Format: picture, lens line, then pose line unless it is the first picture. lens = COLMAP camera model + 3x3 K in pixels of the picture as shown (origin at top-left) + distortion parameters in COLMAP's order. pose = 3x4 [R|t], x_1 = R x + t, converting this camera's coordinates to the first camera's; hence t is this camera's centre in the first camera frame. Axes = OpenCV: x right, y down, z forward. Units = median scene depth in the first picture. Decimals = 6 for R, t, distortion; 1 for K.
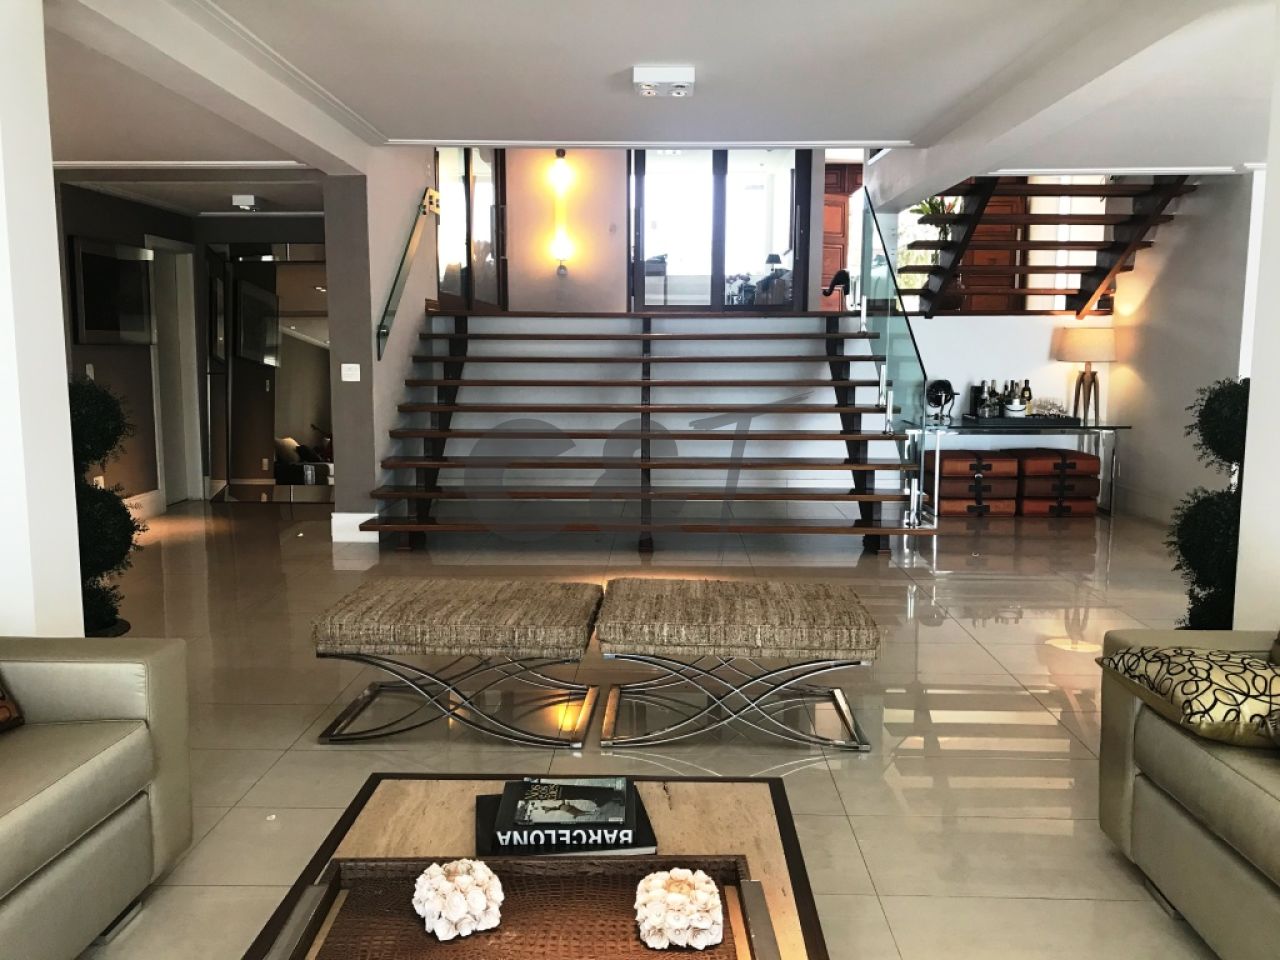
lens RADIAL K [[1002.4, 0, 642.6], [0, 1002.4, 475.1], [0, 0, 1]] dist [-0.002251, -0.064065]
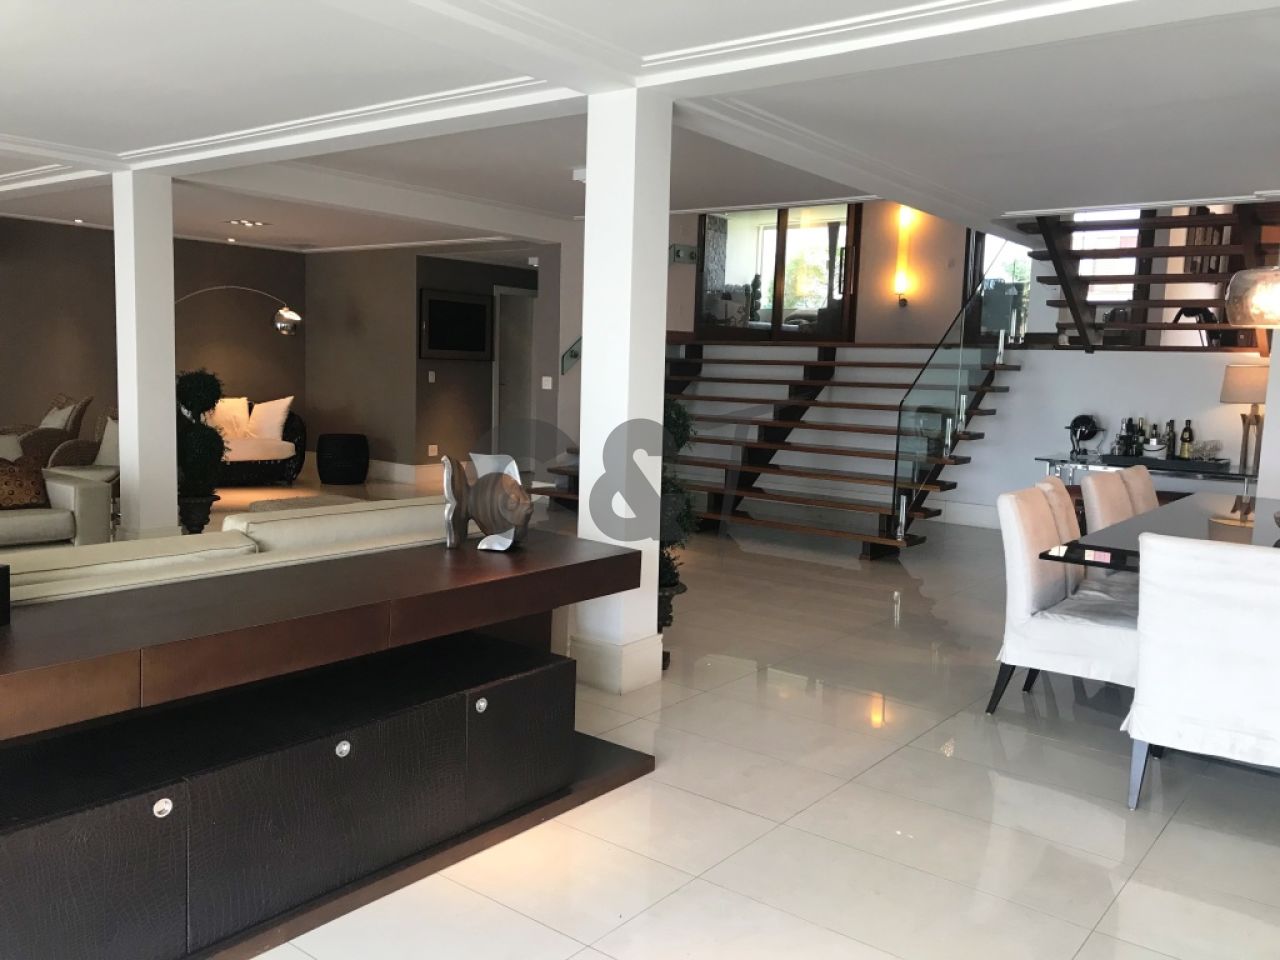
lens RADIAL K [[1002.4, 0, 642.6], [0, 1002.4, 475.1], [0, 0, 1]] dist [-0.002251, -0.064065]
pose [[0.802730, 0.088945, -0.589672, 0.531516], [-0.104442, 0.994500, 0.007830, 0.001506], [0.587126, 0.055301, 0.807605, -0.044397]]
